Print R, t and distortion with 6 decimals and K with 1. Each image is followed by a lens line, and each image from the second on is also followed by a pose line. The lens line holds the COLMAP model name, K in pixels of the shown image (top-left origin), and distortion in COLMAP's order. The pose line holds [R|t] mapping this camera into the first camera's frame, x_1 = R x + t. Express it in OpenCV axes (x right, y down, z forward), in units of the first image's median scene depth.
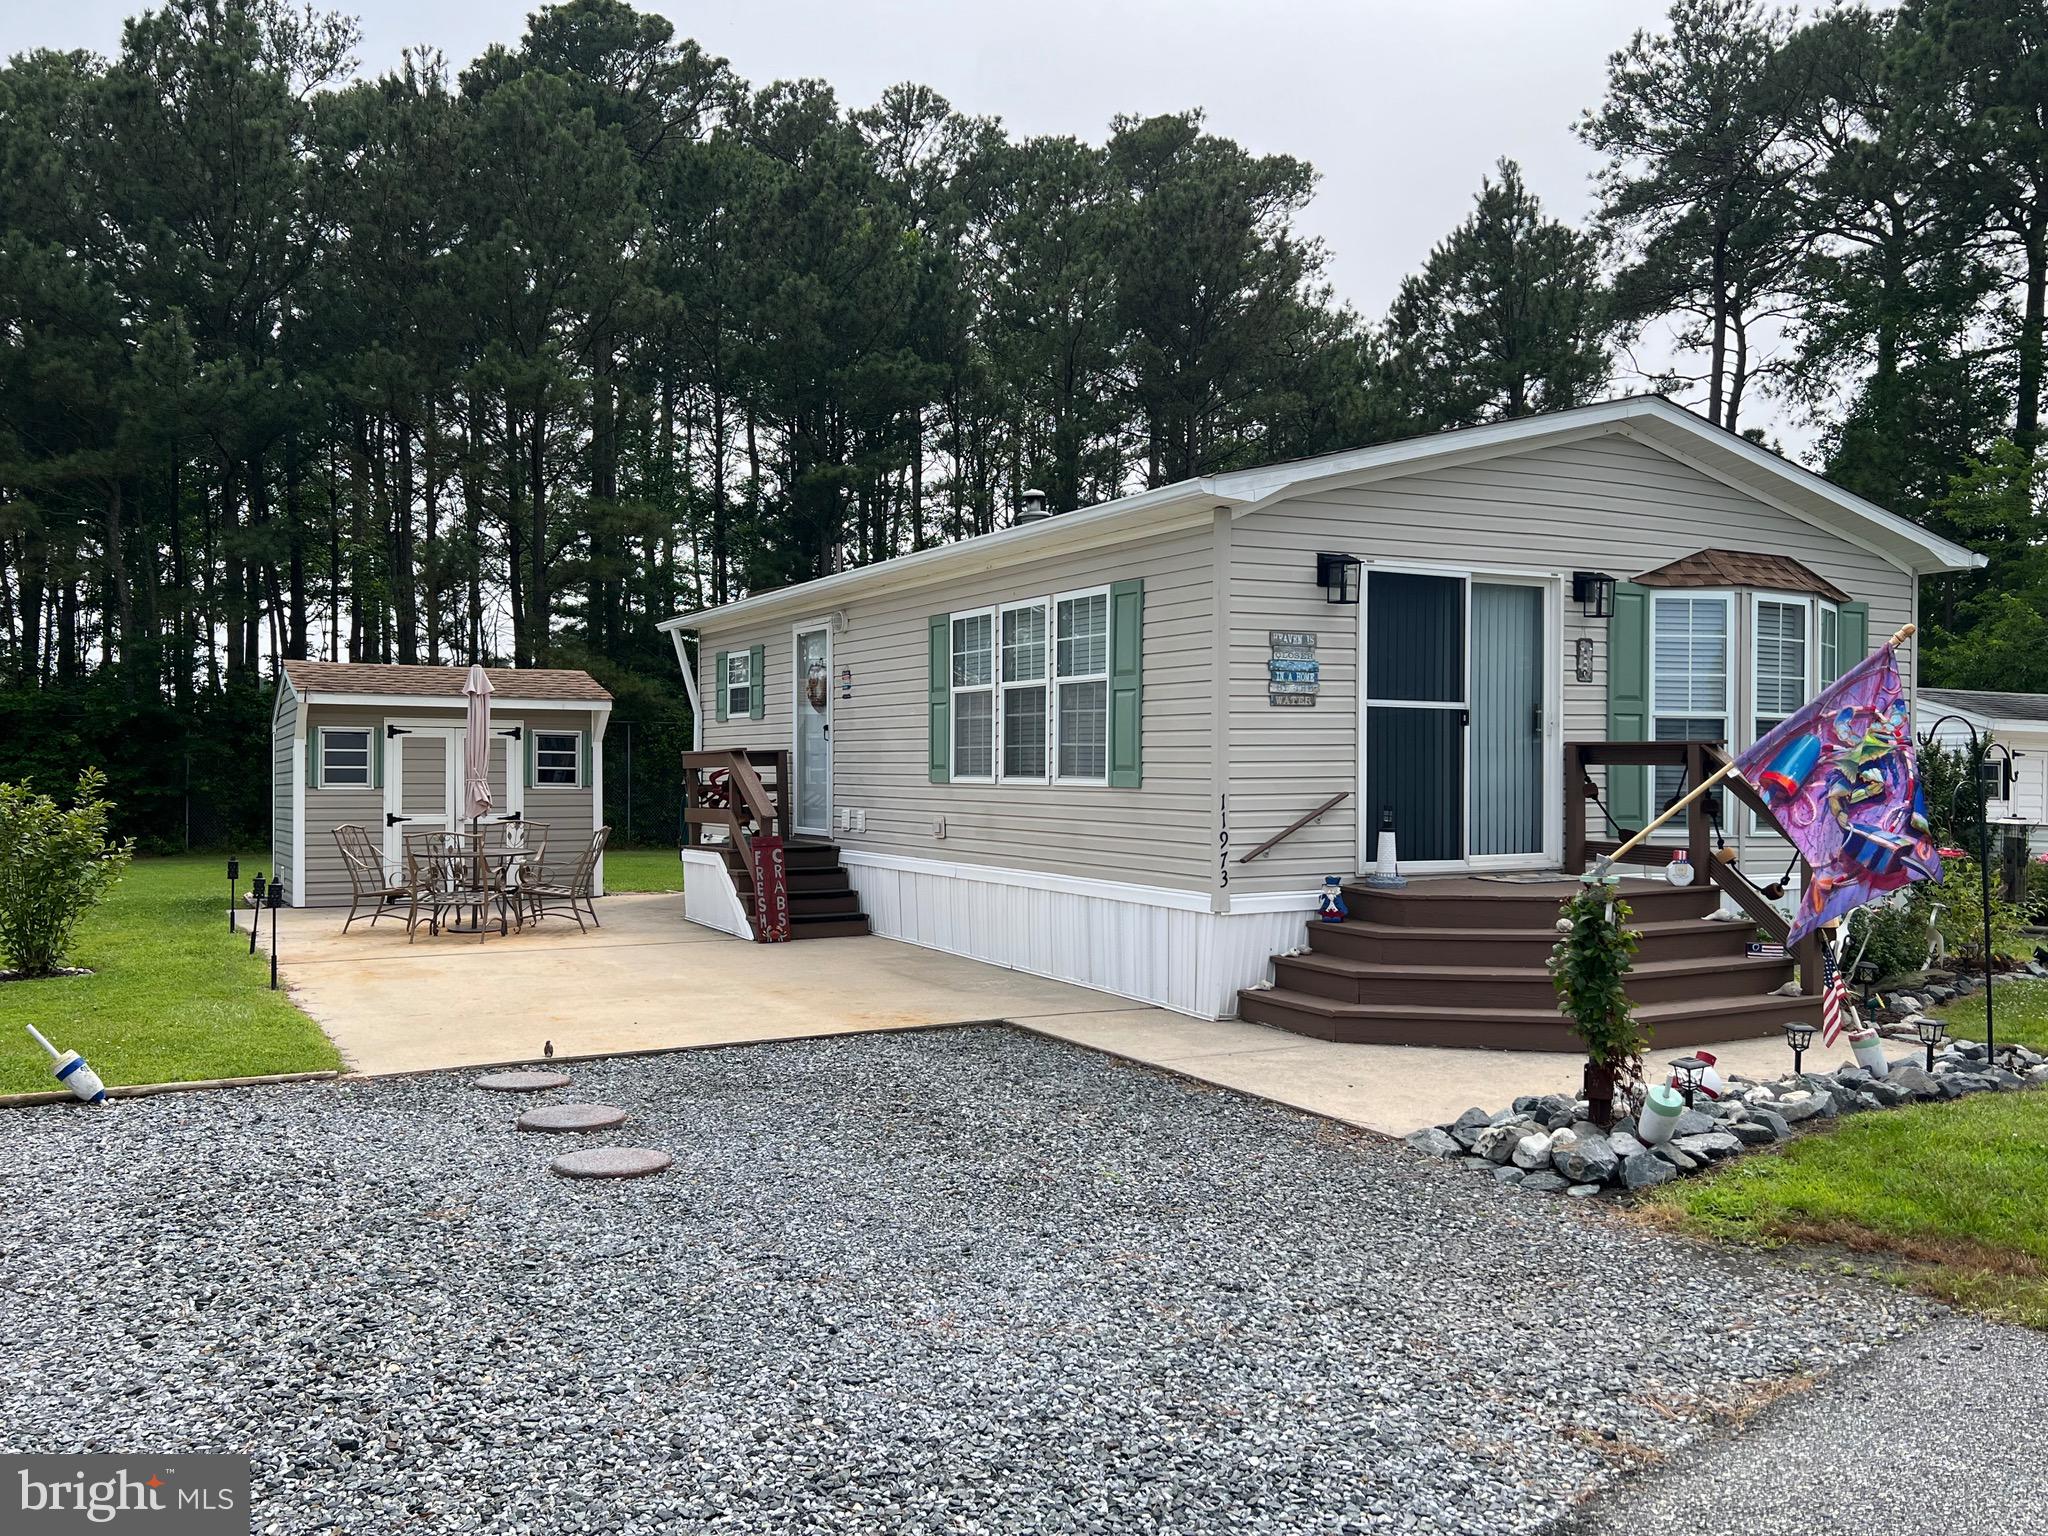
lens RADIAL K [[1725.7, 0, 1081.5], [0, 1725.7, 764.4], [0, 0, 1]] dist [0.058834, -0.077831]
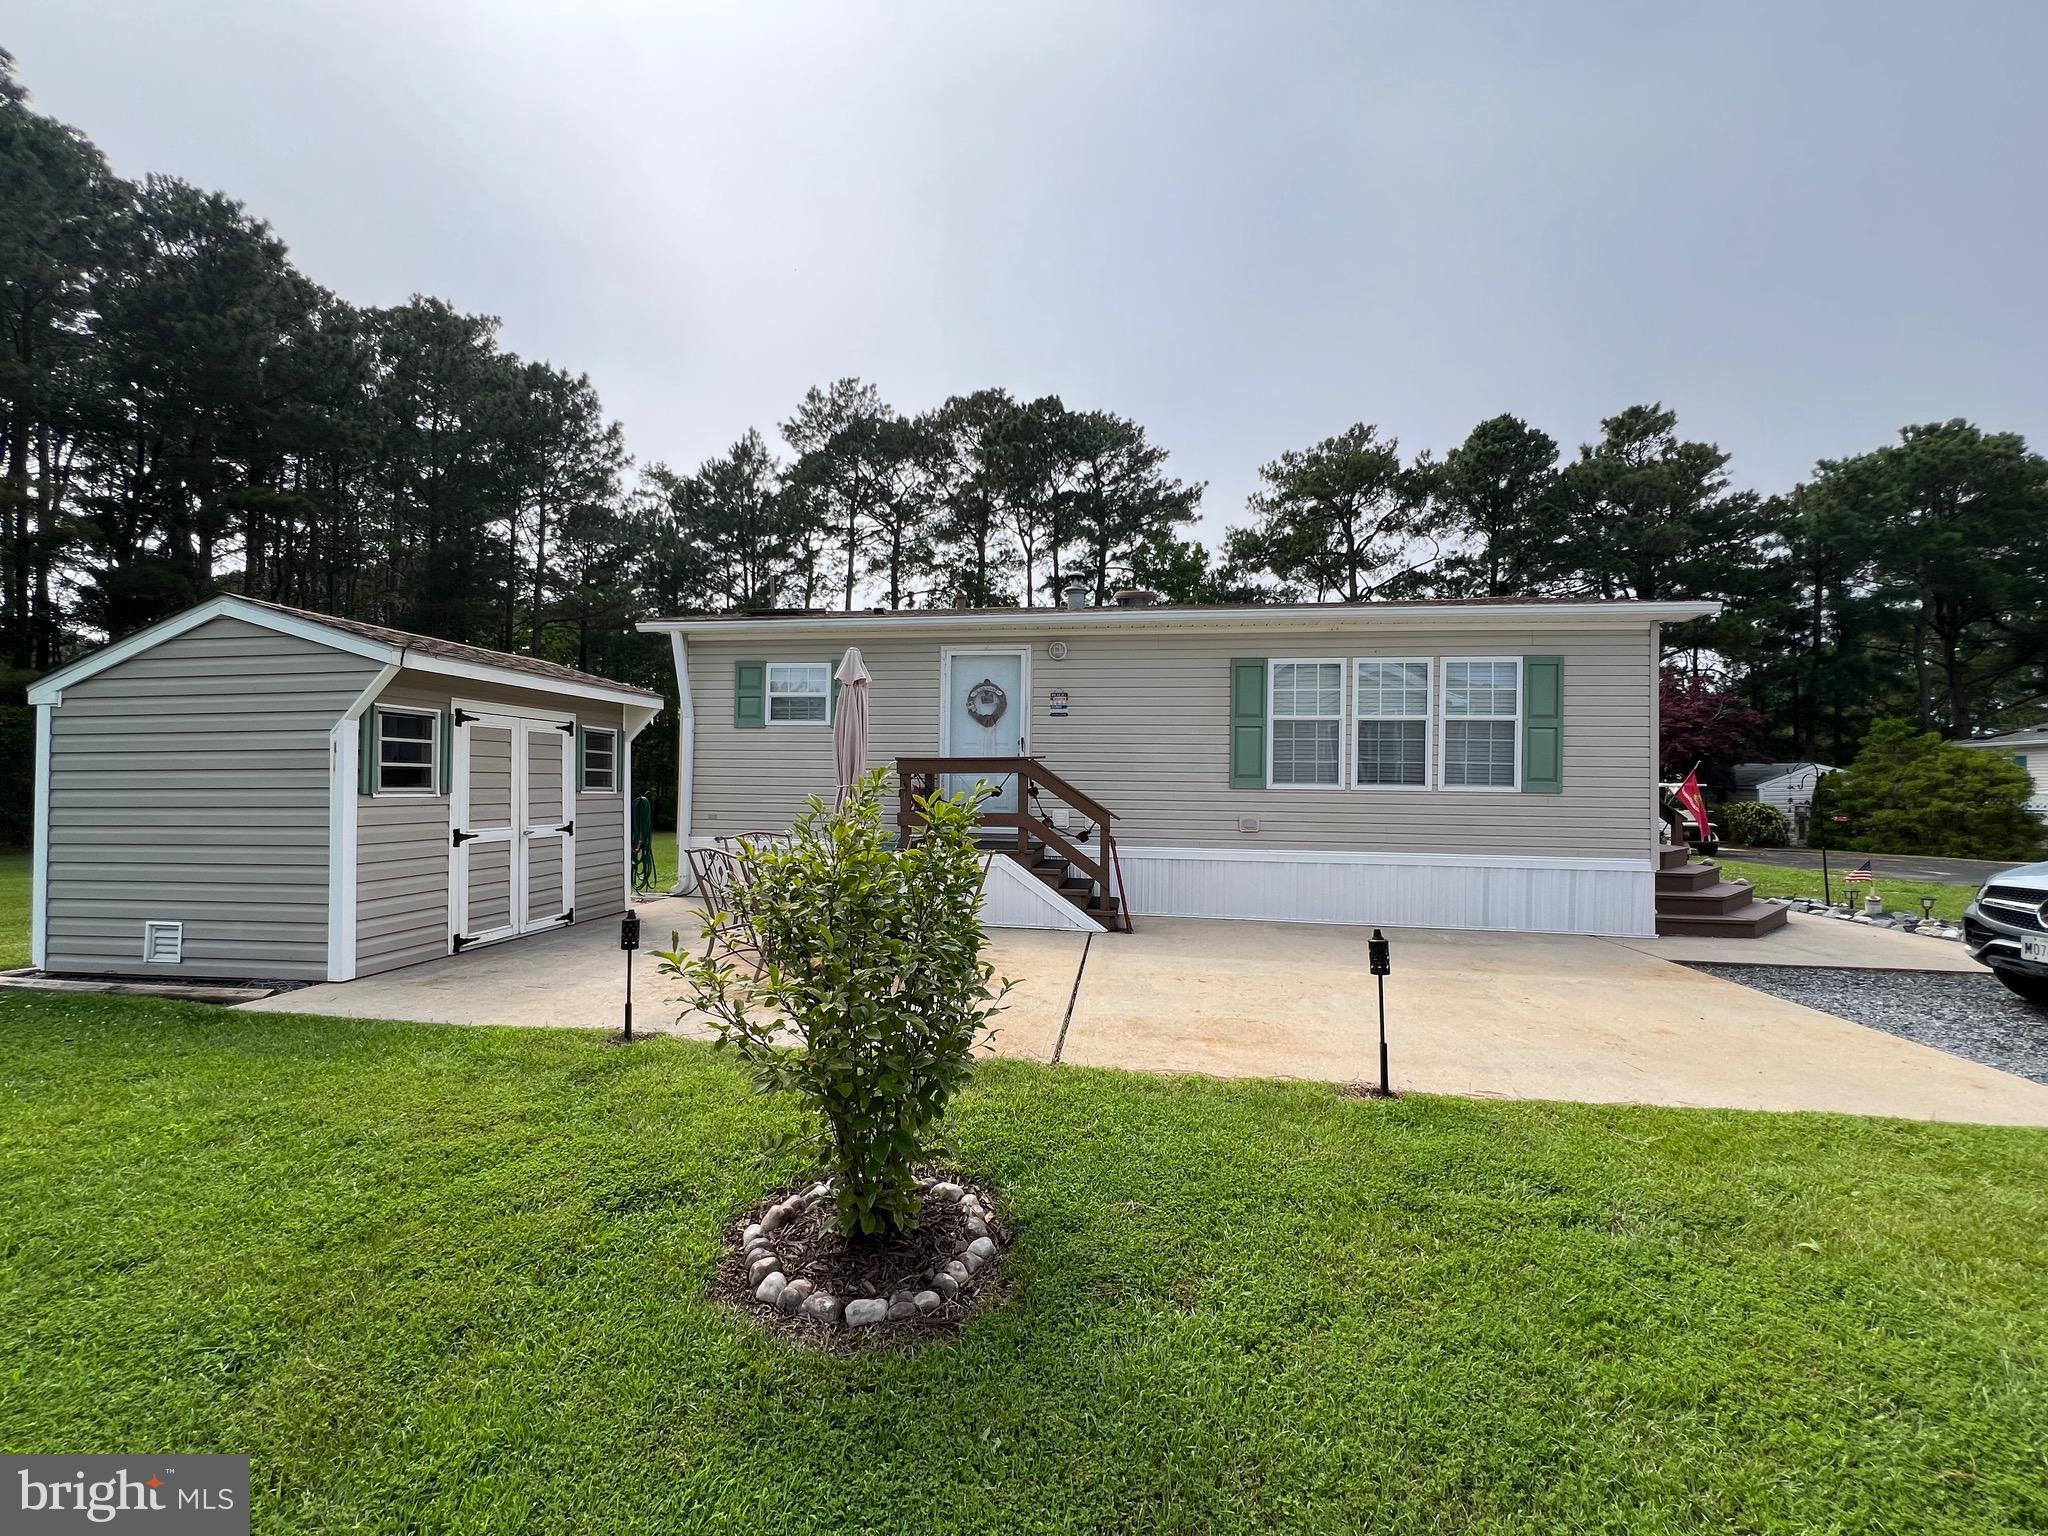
lens RADIAL K [[805.4, 0, 1033.6], [0, 805.4, 774.2], [0, 0, 1]] dist [0.004499, 0.000118]
pose [[0.605355, 0.012106, 0.795864, -0.615751], [-0.011717, 0.999912, -0.006298, 0.005272], [-0.795869, -0.005512, 0.605443, 0.710446]]
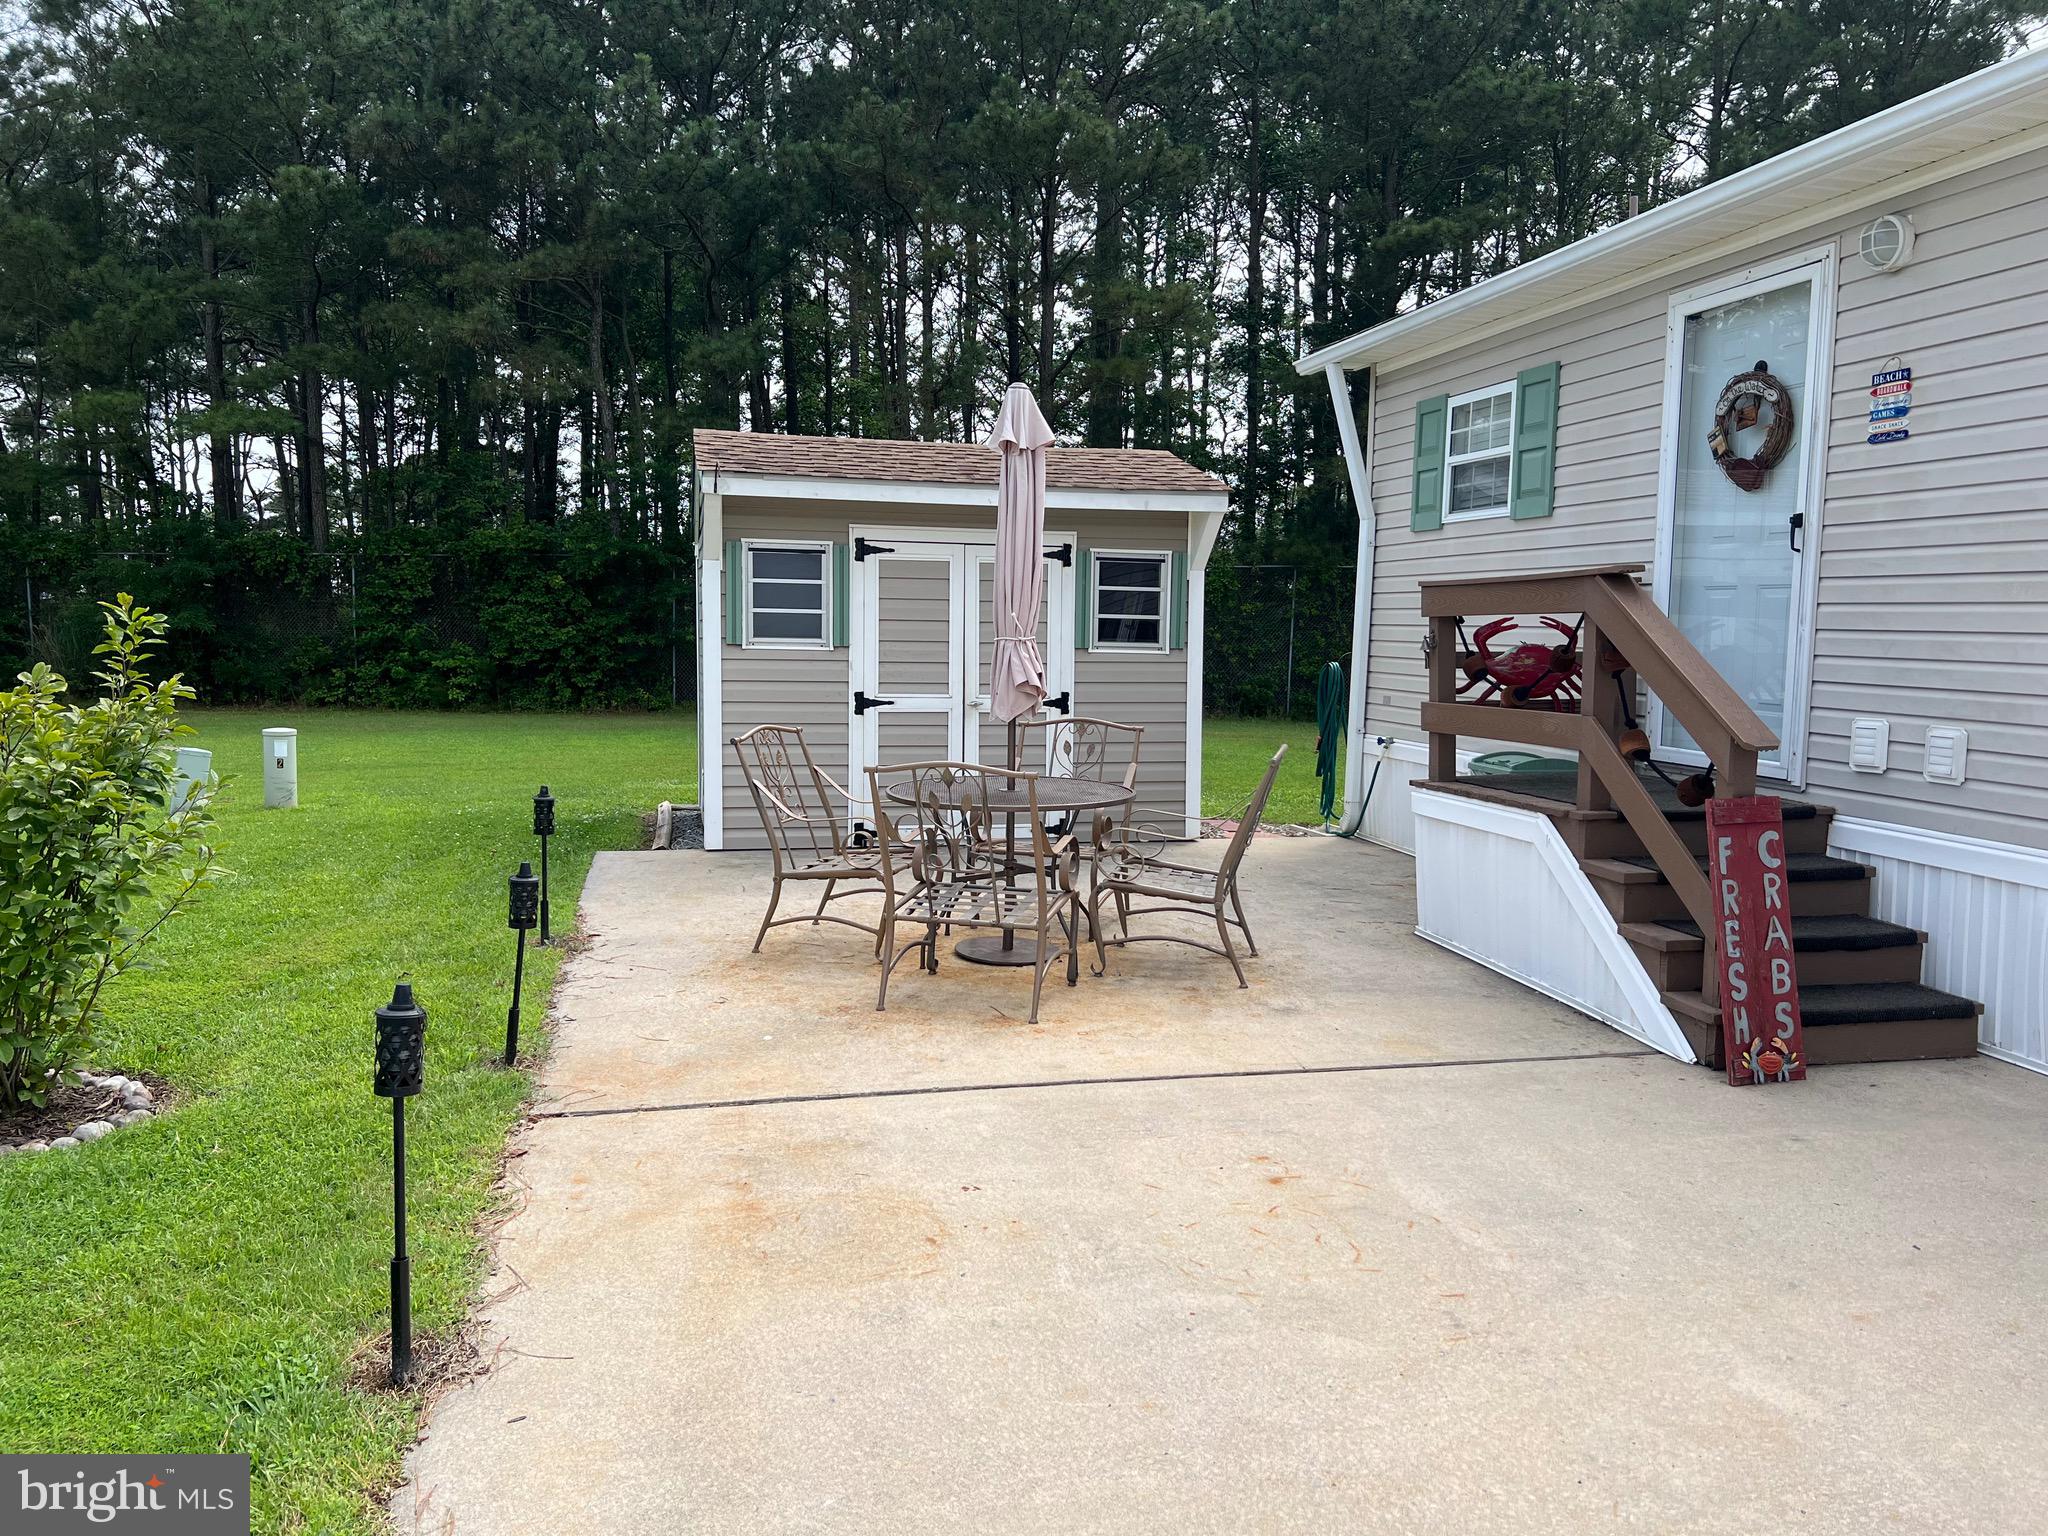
lens RADIAL K [[1563.8, 0, 1025.6], [0, 1563.8, 756.7], [0, 0, 1]] dist [0.057200, -0.017527]
pose [[0.956300, 0.034915, -0.290294, -0.228000], [-0.009377, 0.995996, 0.088903, 0.003350], [0.292235, -0.082296, 0.952799, 0.612799]]
